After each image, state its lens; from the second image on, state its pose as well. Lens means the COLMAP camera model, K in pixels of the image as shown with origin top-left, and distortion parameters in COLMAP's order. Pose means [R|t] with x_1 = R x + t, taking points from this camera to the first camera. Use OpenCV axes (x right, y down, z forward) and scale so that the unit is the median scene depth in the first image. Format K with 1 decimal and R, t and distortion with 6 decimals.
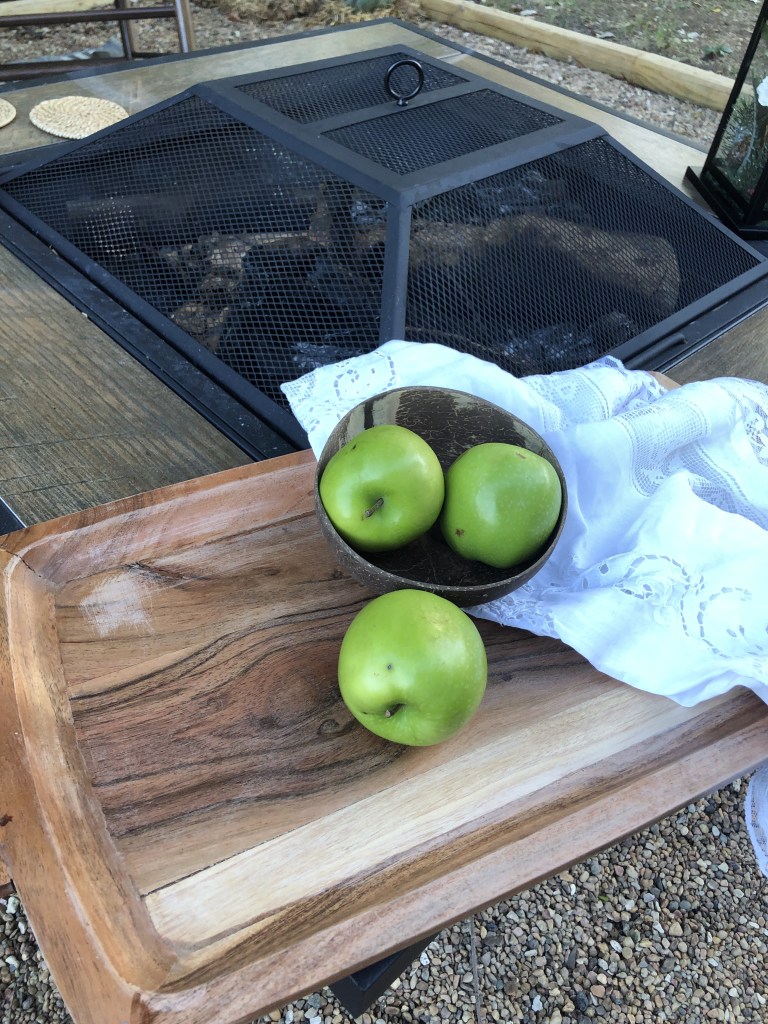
lens RADIAL K [[863.1, 0, 394.5], [0, 863.1, 514.0], [0, 0, 1]] dist [0.043096, -0.063671]
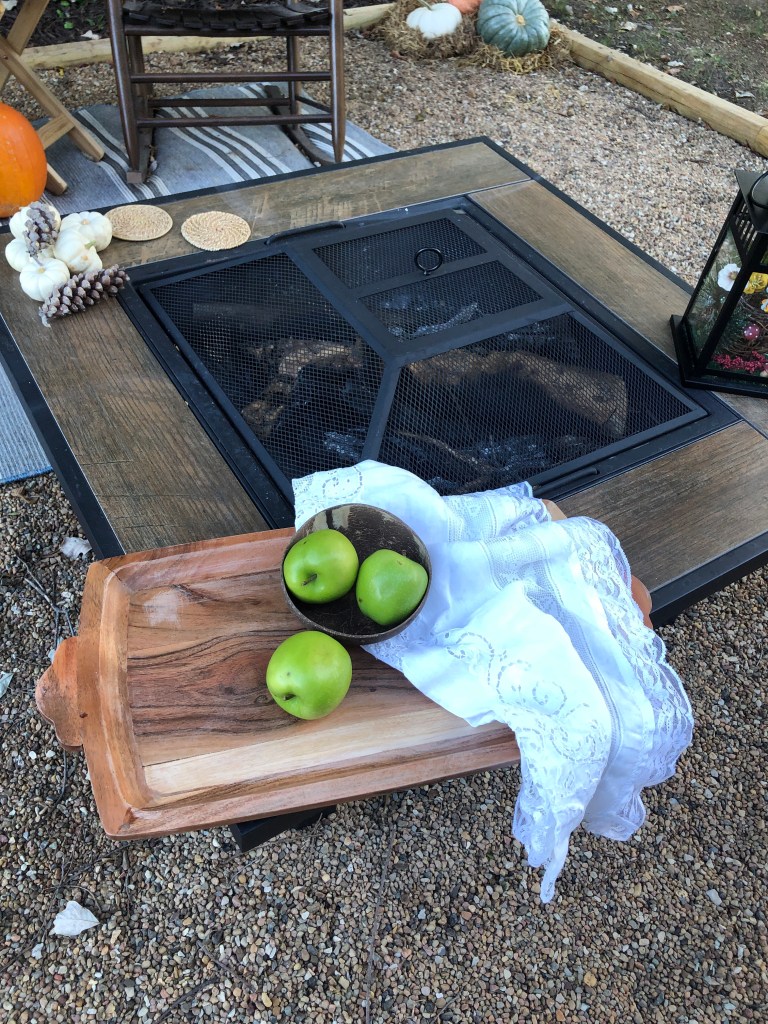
lens RADIAL K [[863.1, 0, 394.5], [0, 863.1, 514.0], [0, 0, 1]] dist [0.043096, -0.063671]
pose [[0.978372, 0.155697, -0.136184, 0.228049], [-0.151452, 0.987611, 0.041063, -0.149505], [0.140891, -0.019549, 0.989832, -0.438058]]
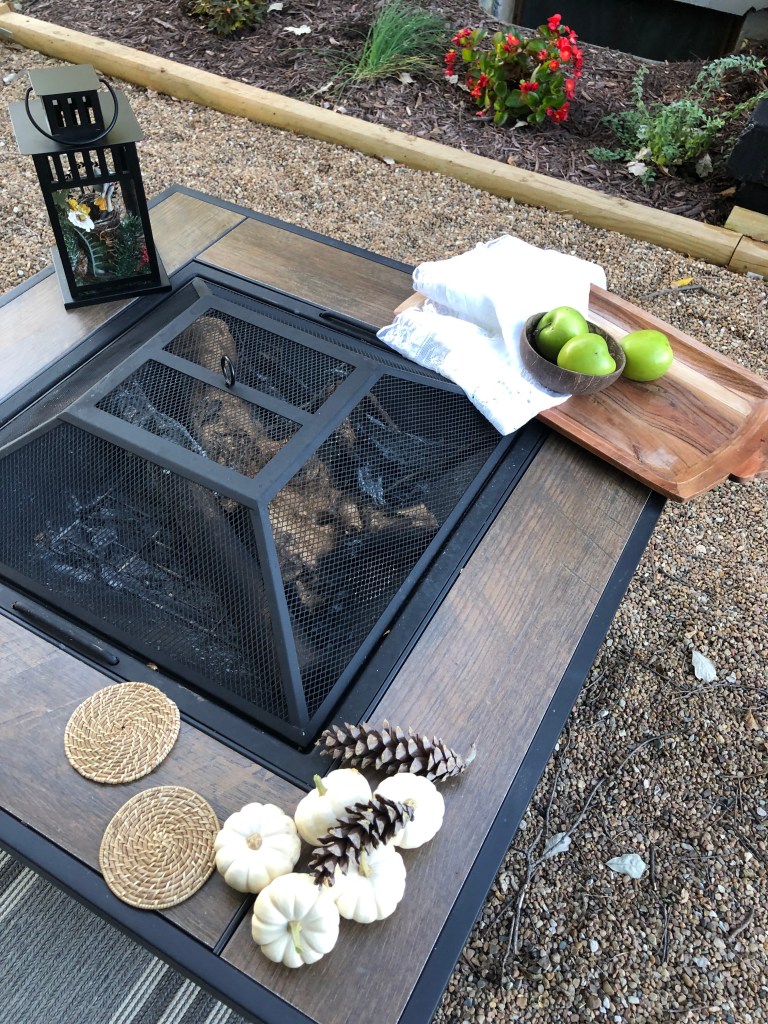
lens RADIAL K [[863.1, 0, 394.5], [0, 863.1, 514.0], [0, 0, 1]] dist [0.043096, -0.063671]
pose [[-0.298306, -0.778860, 0.551716, -0.983859], [0.602396, 0.294735, 0.741788, -1.303885], [-0.740359, 0.553632, 0.381261, 0.482930]]
